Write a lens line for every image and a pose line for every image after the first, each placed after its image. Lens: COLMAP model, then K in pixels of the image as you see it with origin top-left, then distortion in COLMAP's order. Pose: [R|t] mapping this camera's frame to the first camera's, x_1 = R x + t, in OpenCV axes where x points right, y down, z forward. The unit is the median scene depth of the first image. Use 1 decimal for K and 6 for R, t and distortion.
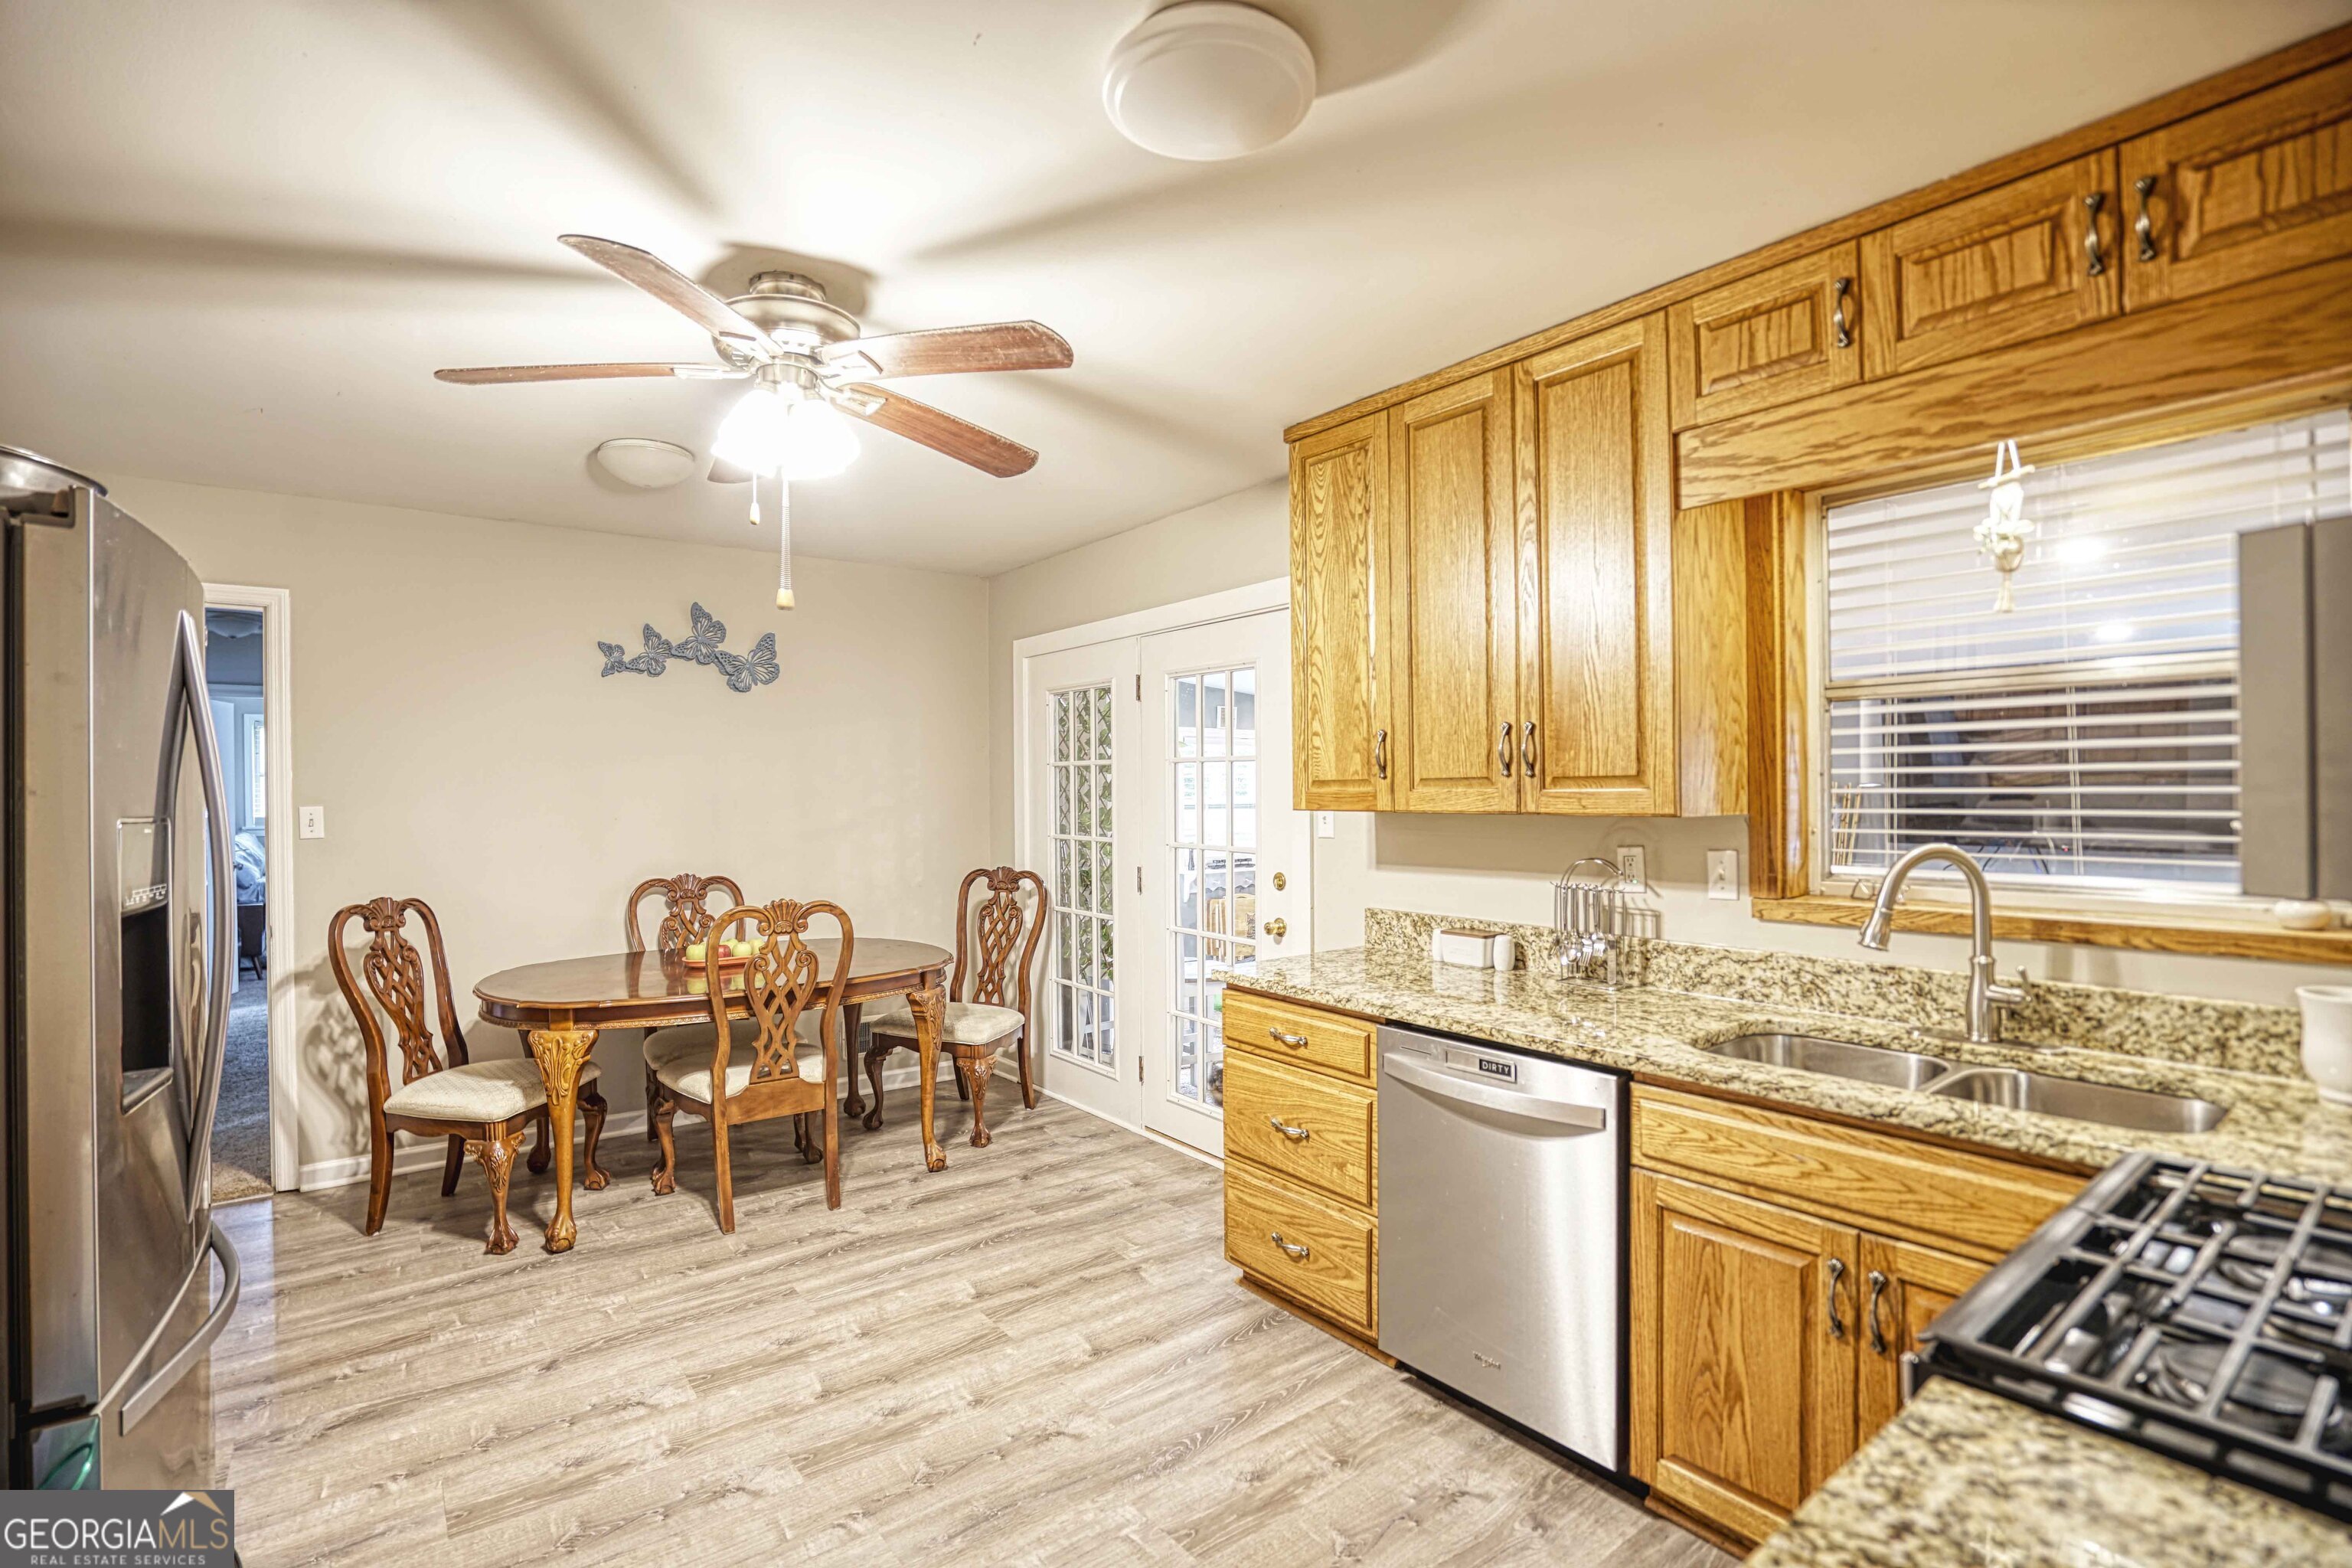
lens RADIAL K [[1078.3, 0, 1177.8], [0, 1078.3, 790.3], [0, 0, 1]] dist [-0.052419, 0.019880]
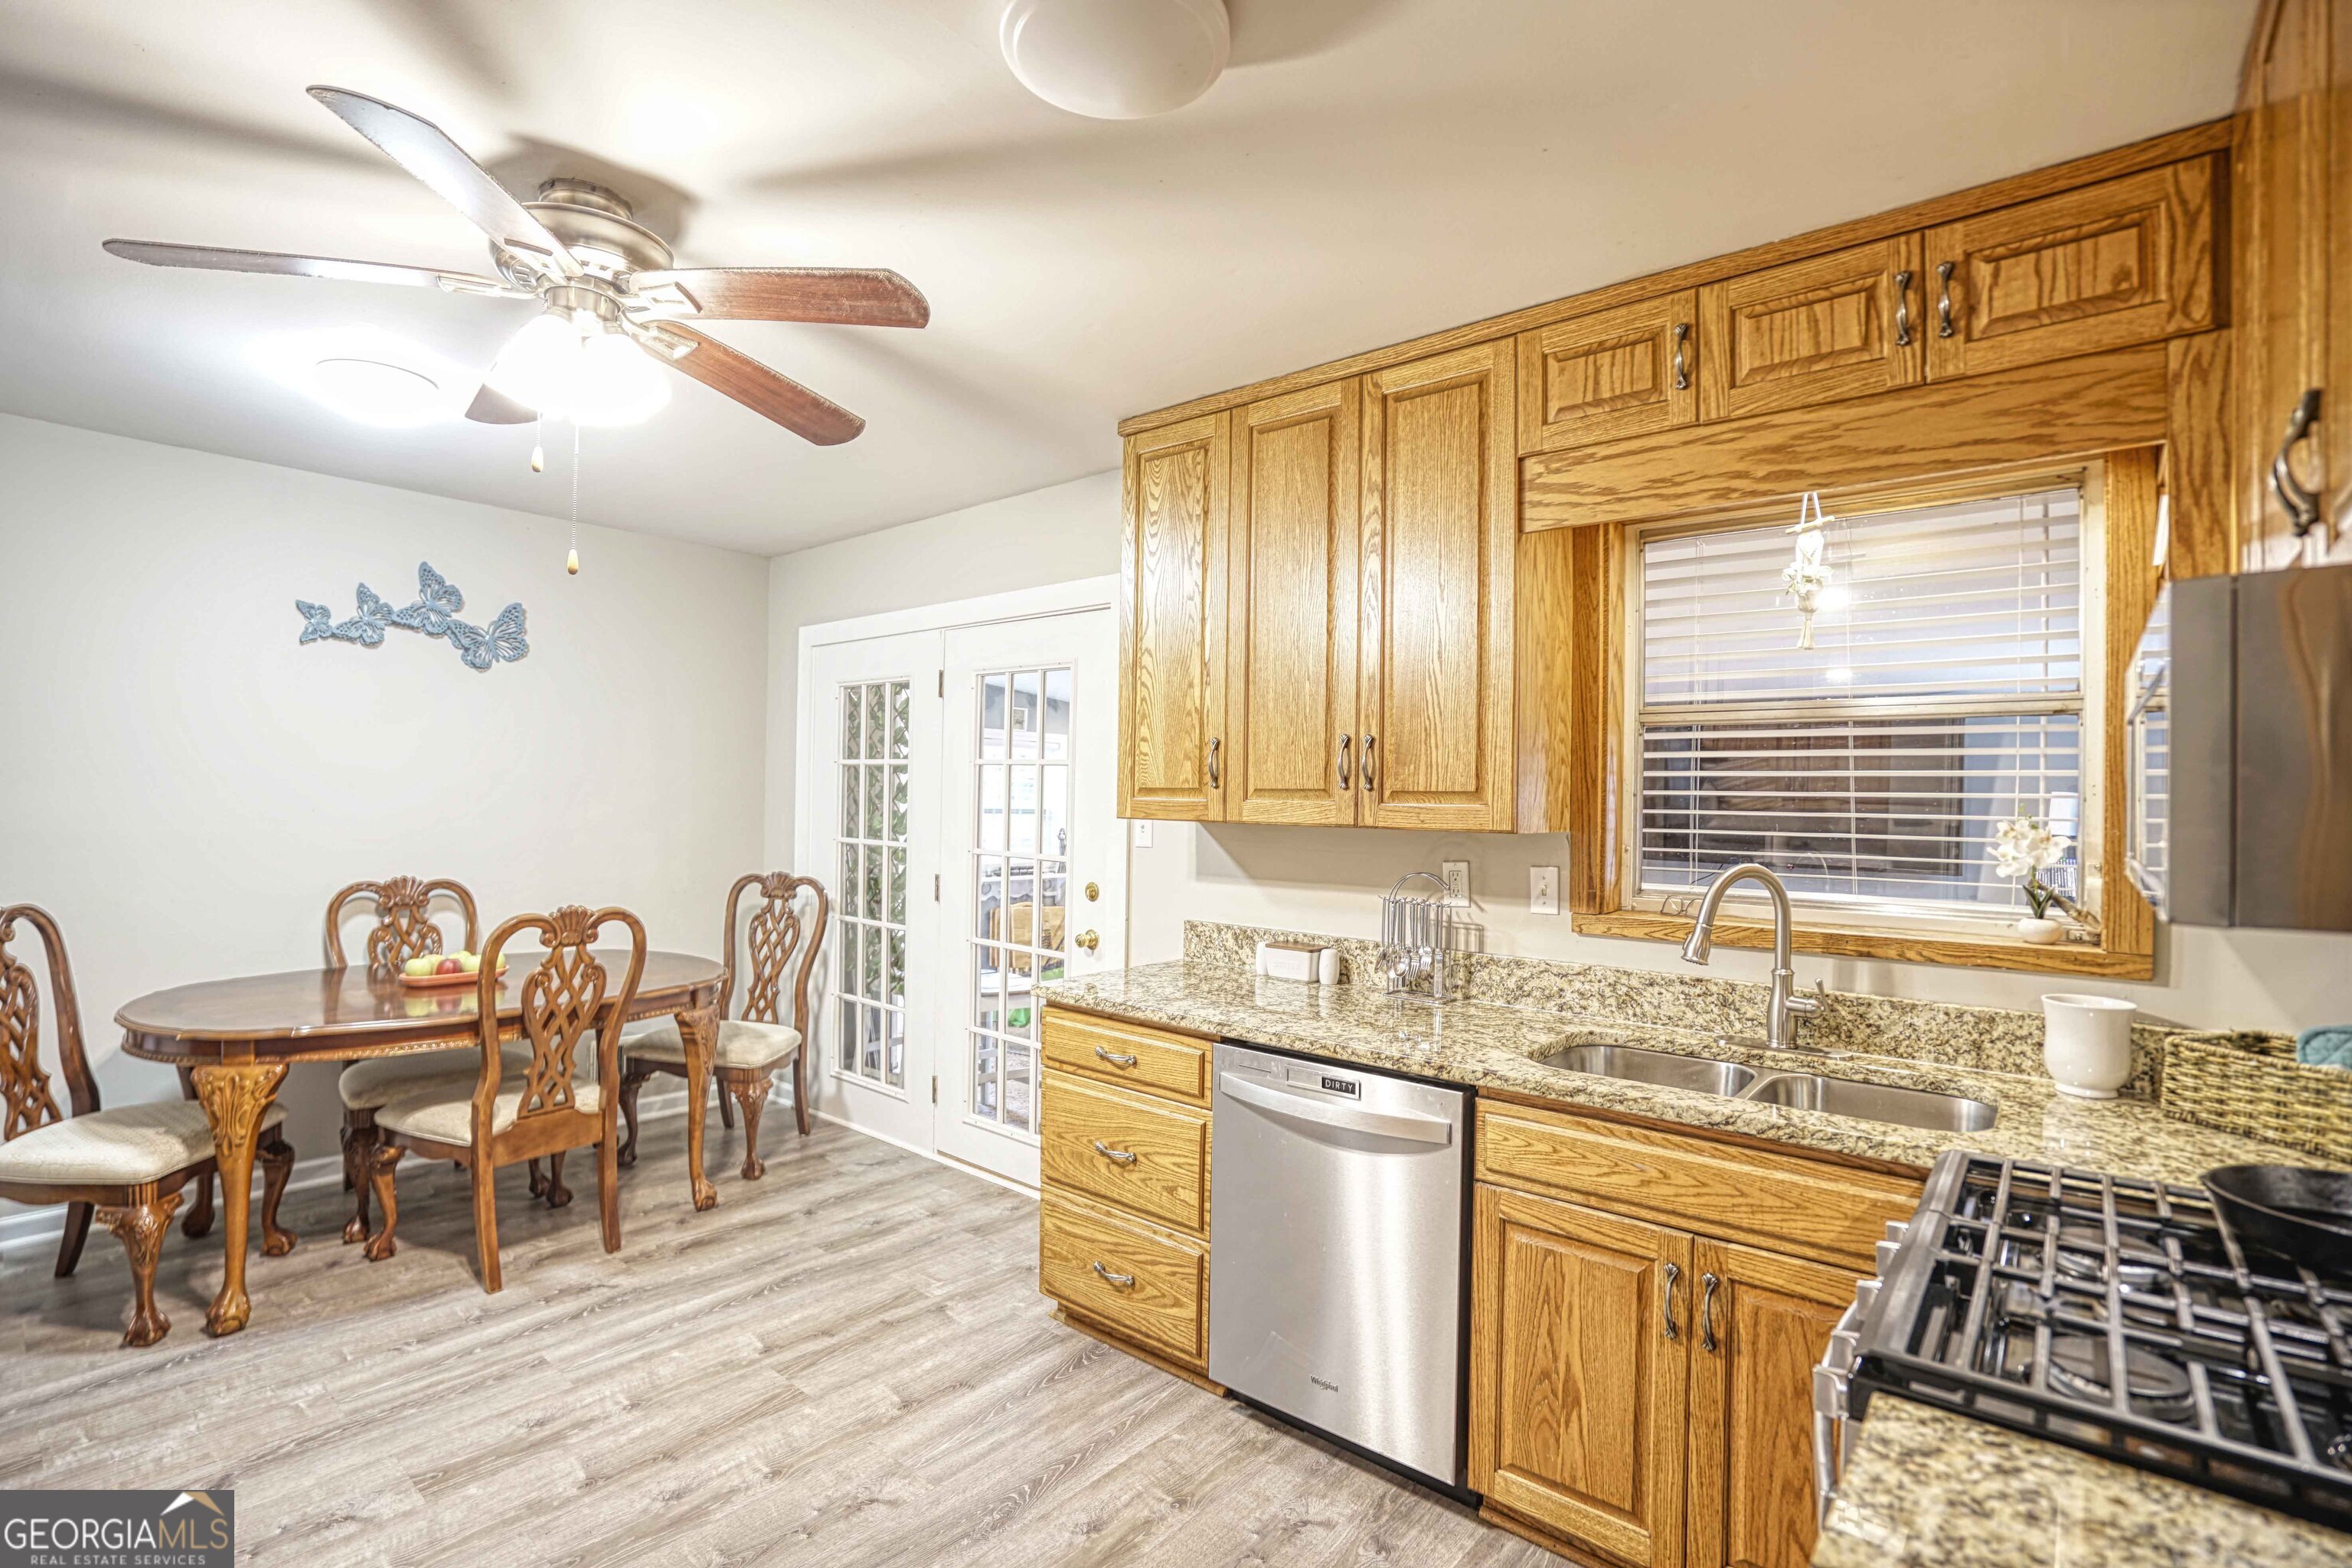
lens RADIAL K [[1097.9, 0, 1176.5], [0, 1097.9, 791.4], [0, 0, 1]] dist [-0.055693, 0.022437]
pose [[0.977653, 0.025745, 0.208644, -0.062502], [-0.024795, 0.999667, -0.007169, 0.000185], [-0.208759, 0.001835, 0.977965, 0.045886]]
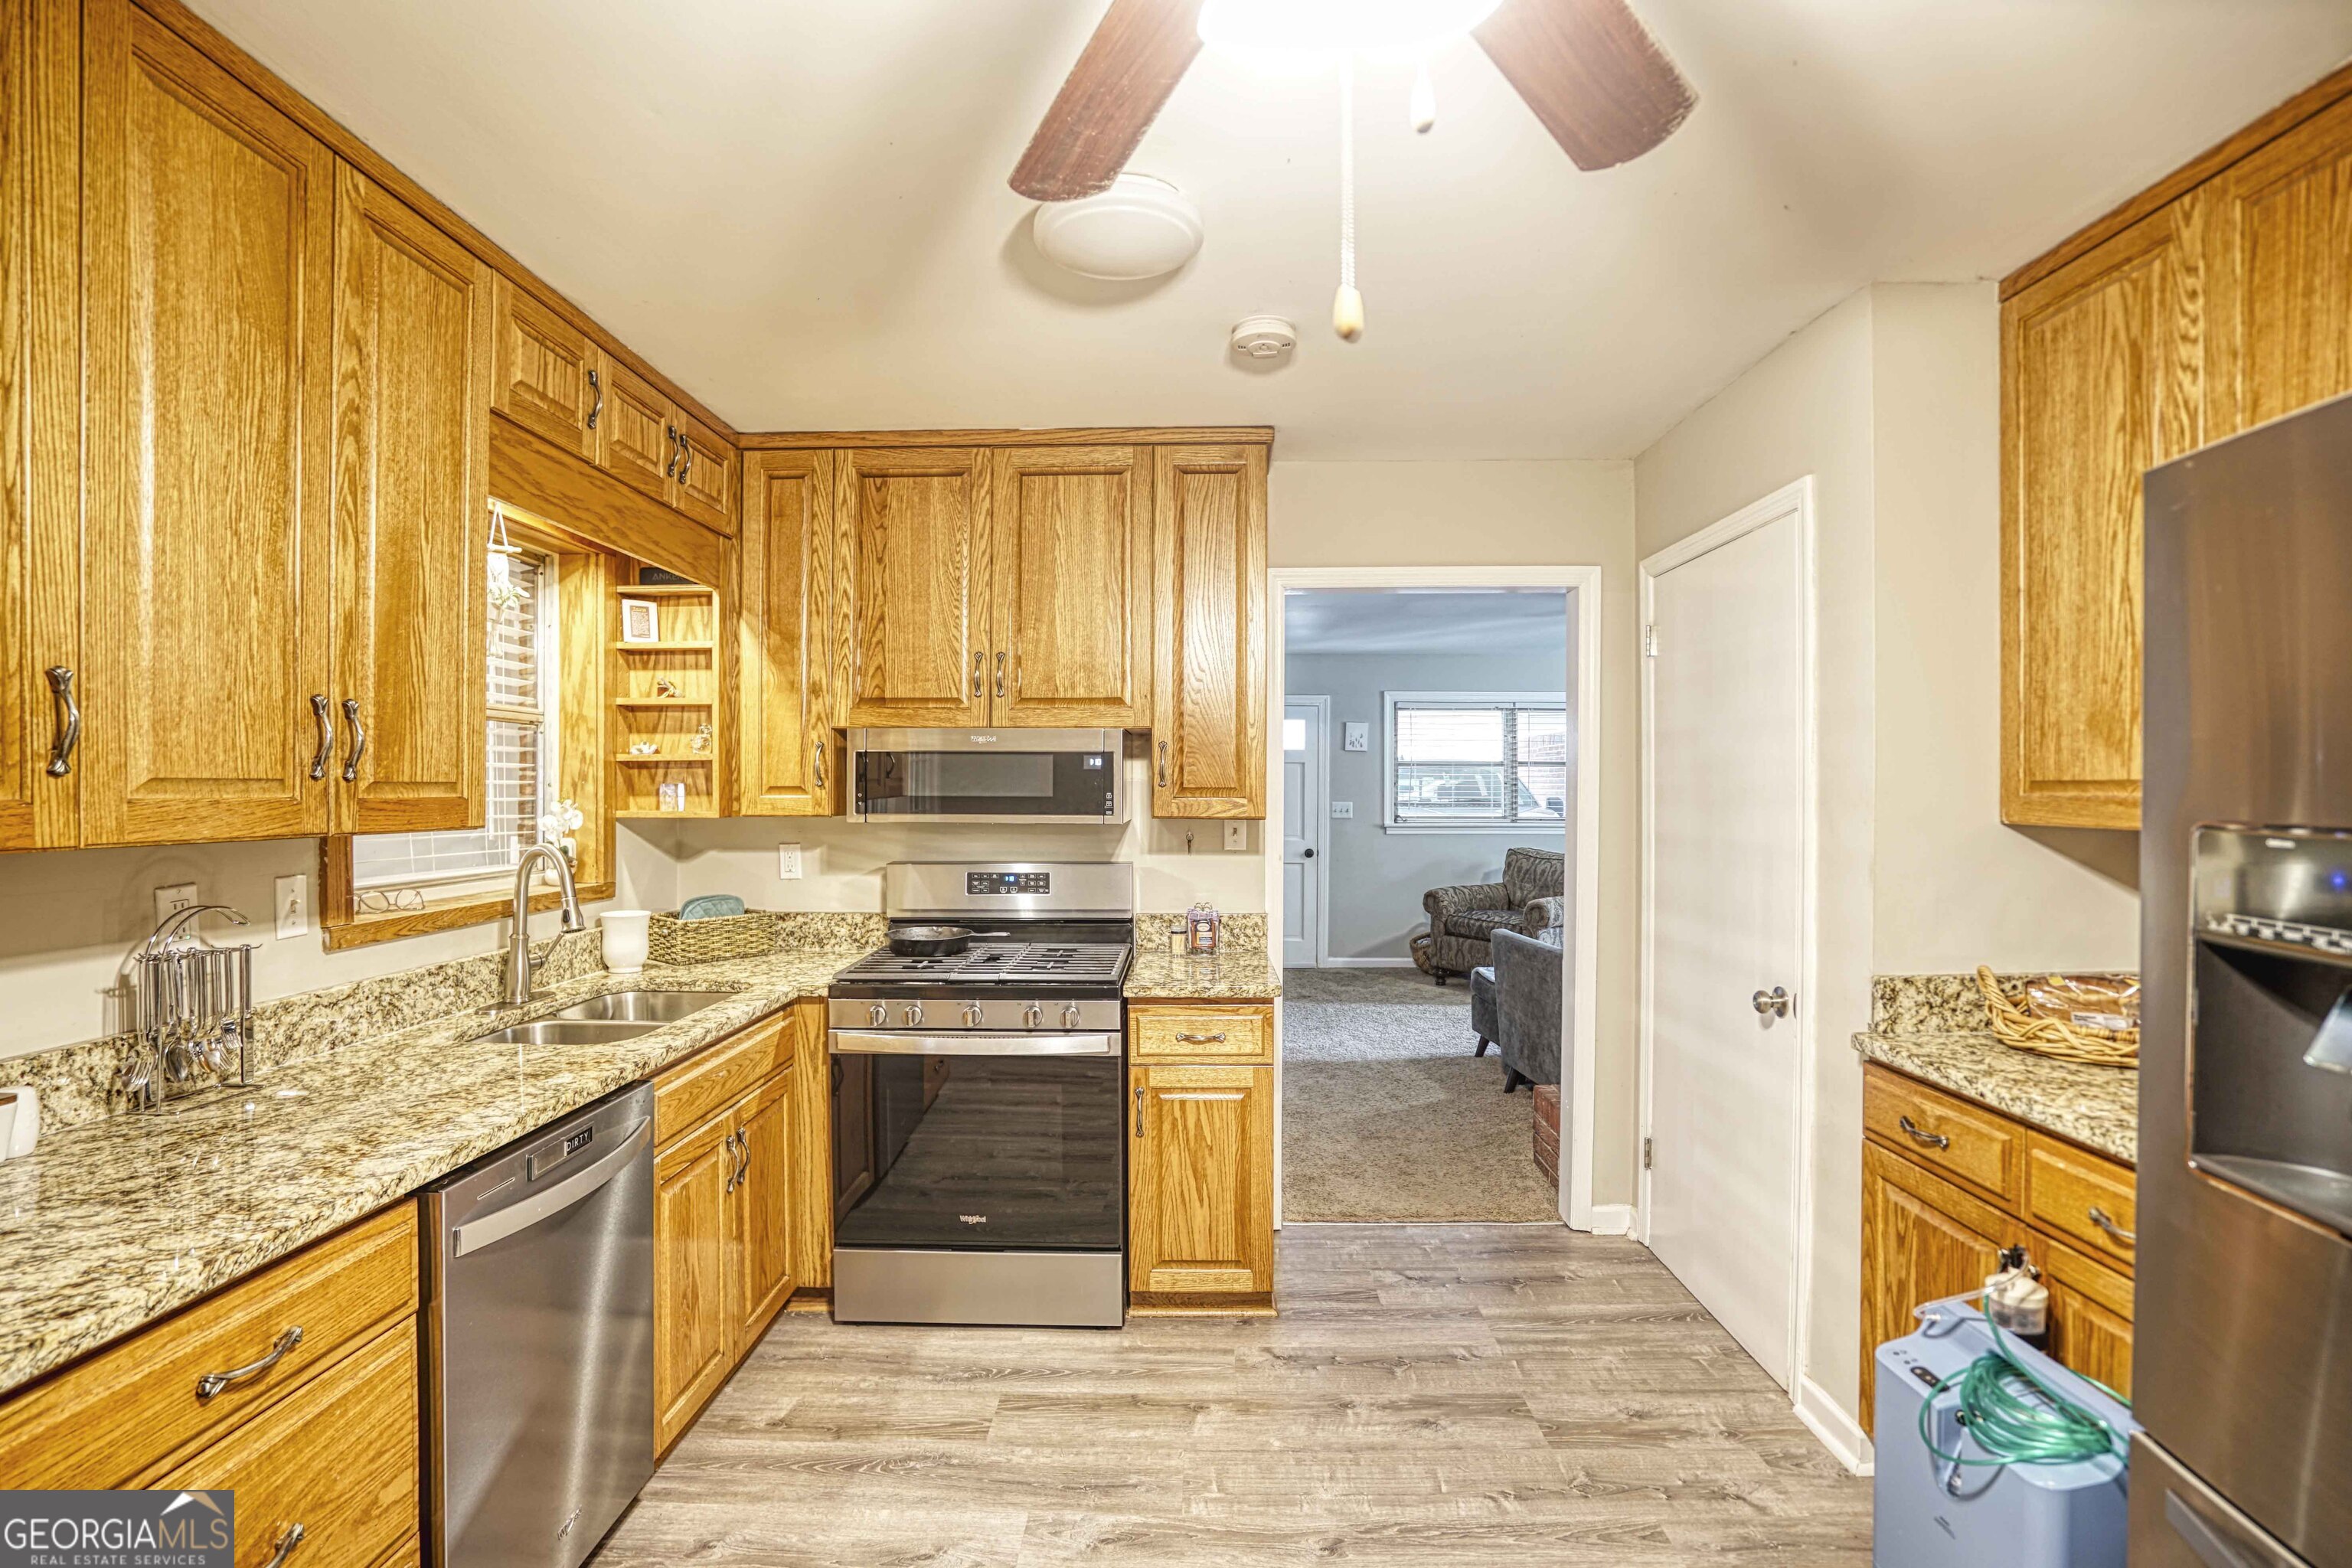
lens RADIAL K [[1097.9, 0, 1176.5], [0, 1097.9, 791.4], [0, 0, 1]] dist [-0.055693, 0.022437]
pose [[-0.776893, 0.009385, 0.629562, -0.546473], [0.008185, 0.999955, -0.004806, 0.002067], [-0.629579, 0.001419, -0.776935, 1.286701]]
